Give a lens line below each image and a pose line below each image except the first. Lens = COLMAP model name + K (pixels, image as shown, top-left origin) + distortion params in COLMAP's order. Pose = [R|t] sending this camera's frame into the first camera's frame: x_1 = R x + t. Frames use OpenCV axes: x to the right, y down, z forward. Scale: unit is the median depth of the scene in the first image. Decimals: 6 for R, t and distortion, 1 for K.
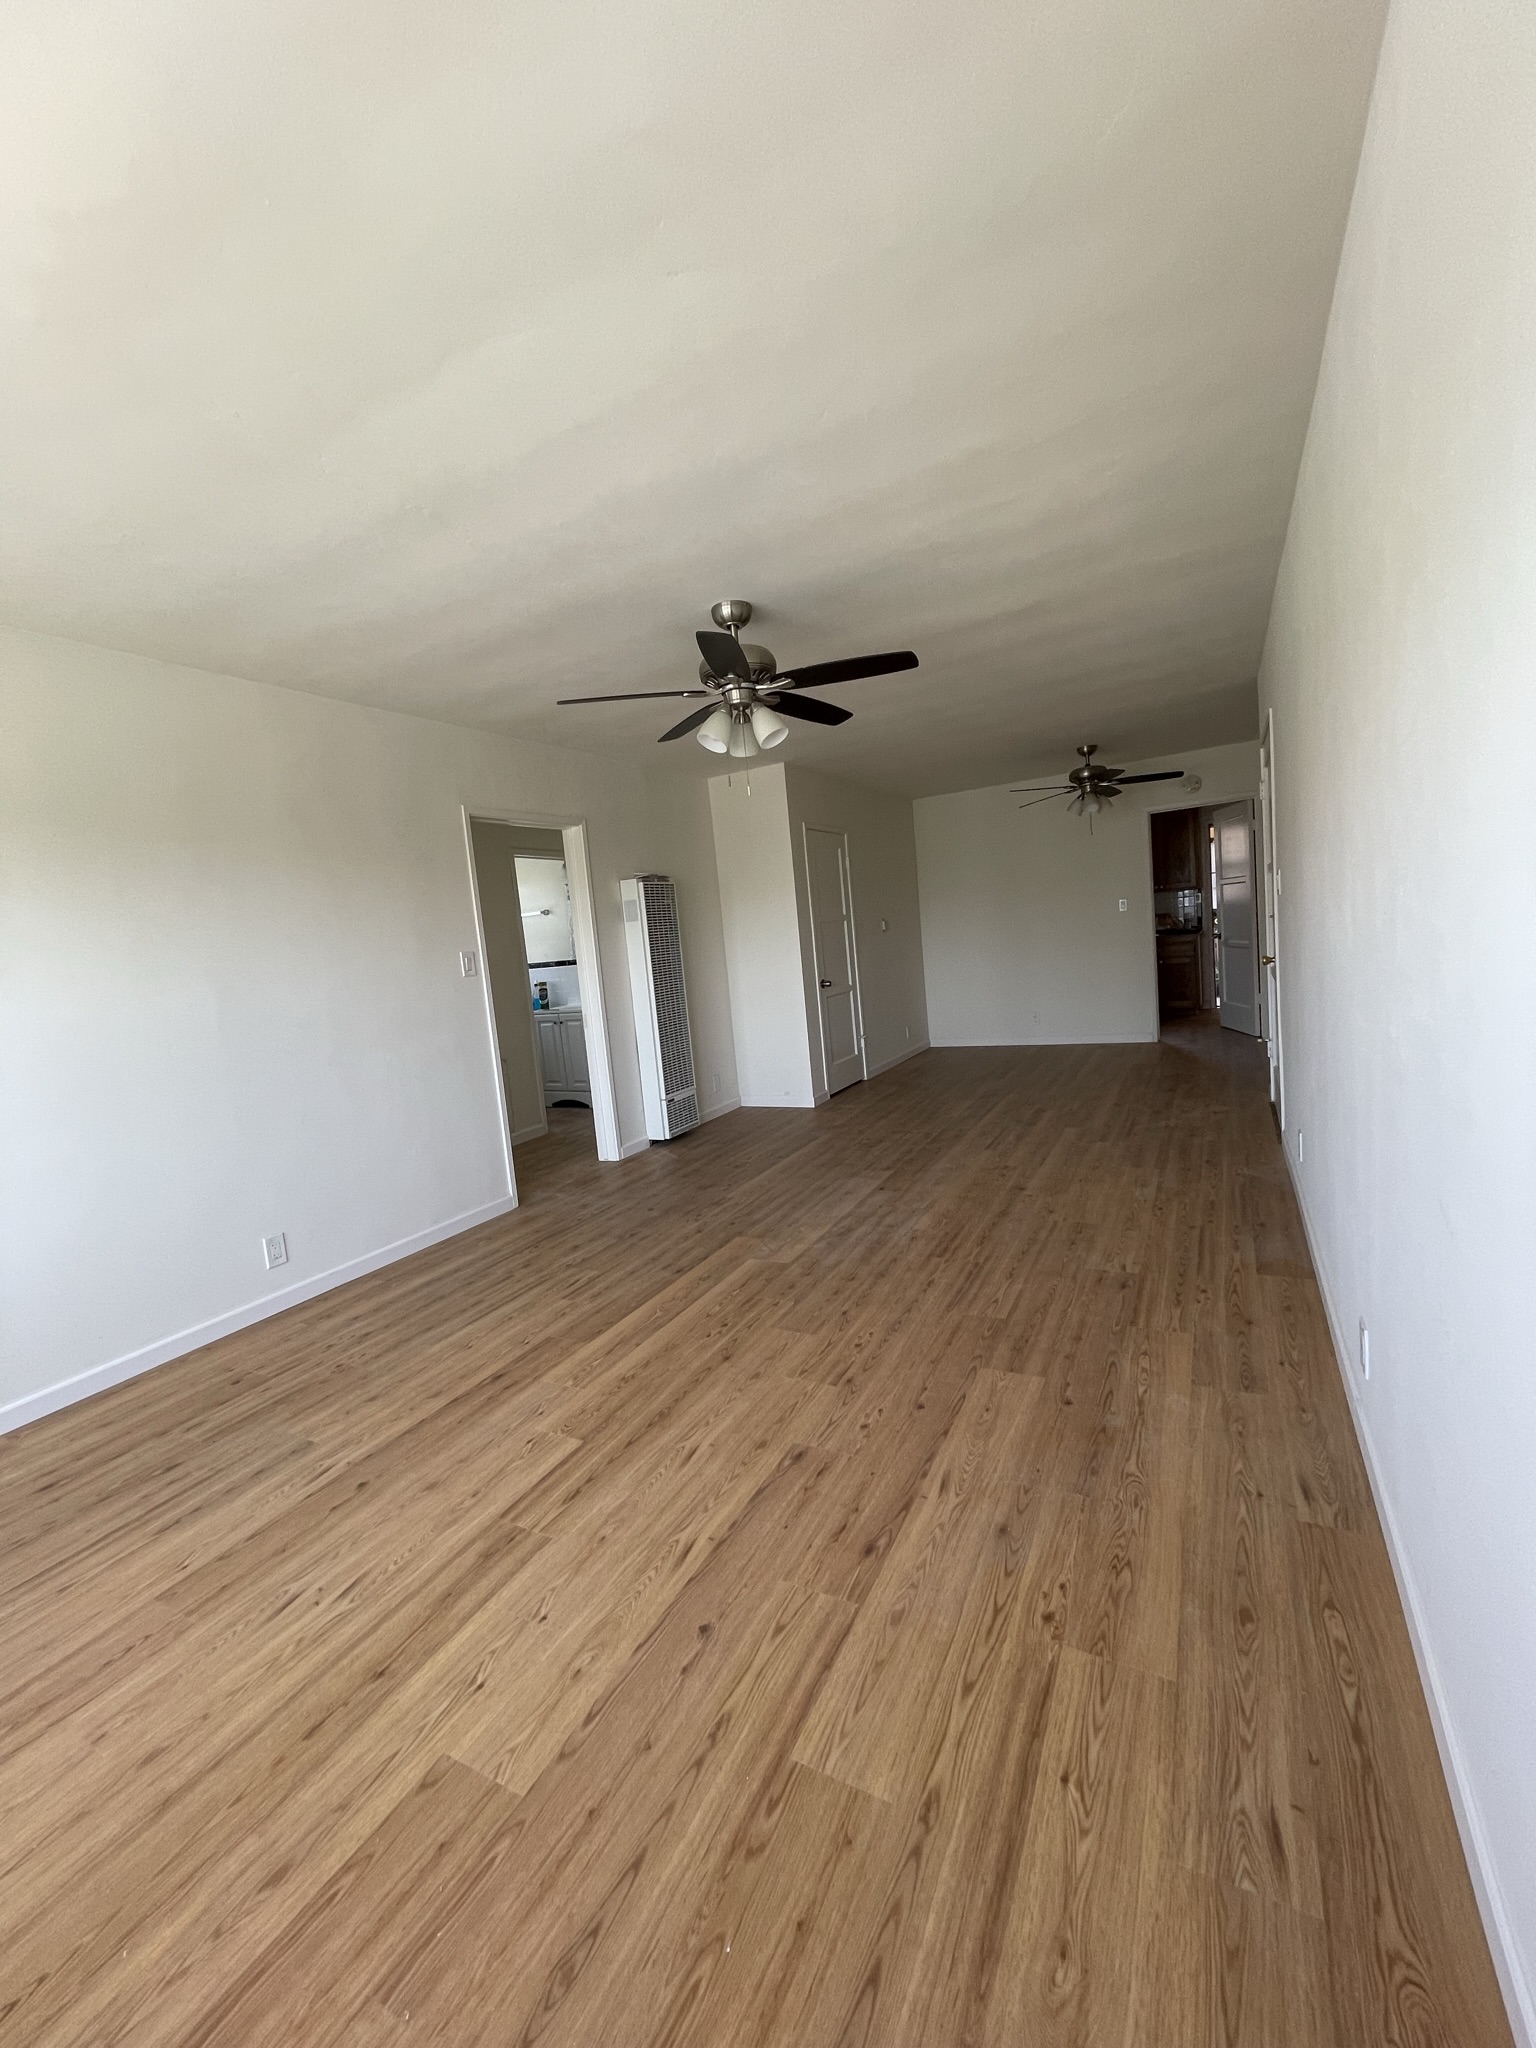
lens RADIAL K [[818.0, 0, 771.4], [0, 818.0, 1021.2], [0, 0, 1]] dist [-0.000159, 0.000029]
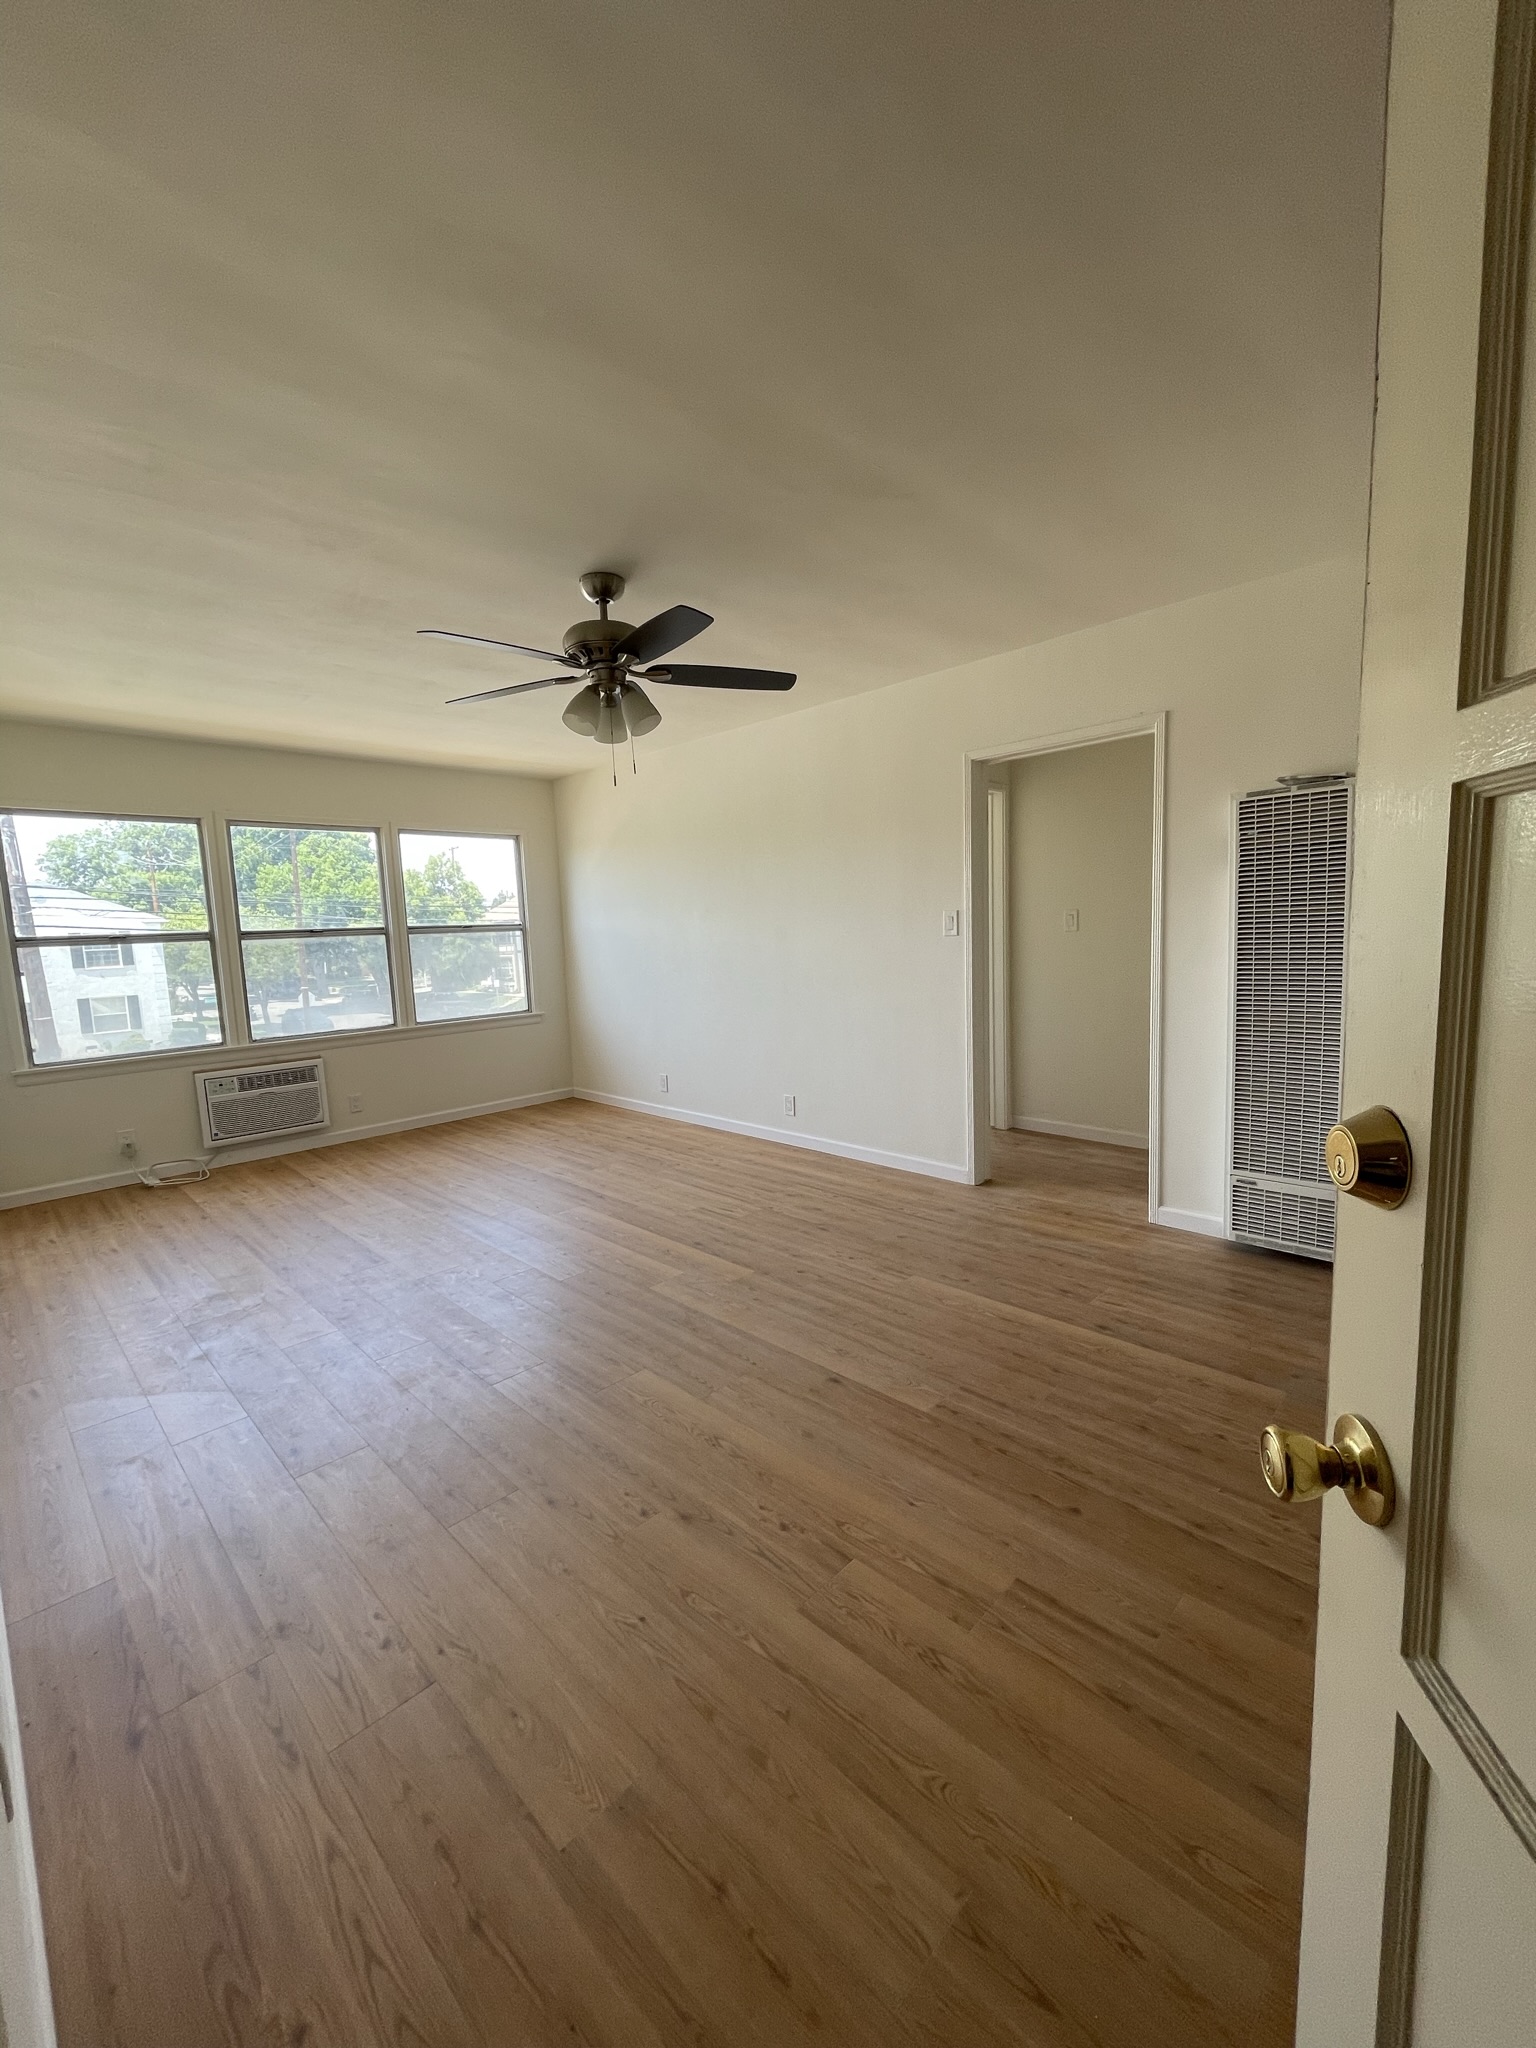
lens RADIAL K [[818.0, 0, 773.4], [0, 818.0, 1018.9], [0, 0, 1]] dist [-0.000159, 0.000029]
pose [[-0.256660, 0.214962, -0.942294, 0.715485], [-0.039288, 0.971826, 0.232400, -0.202806], [0.965703, 0.096668, -0.240983, 1.192133]]
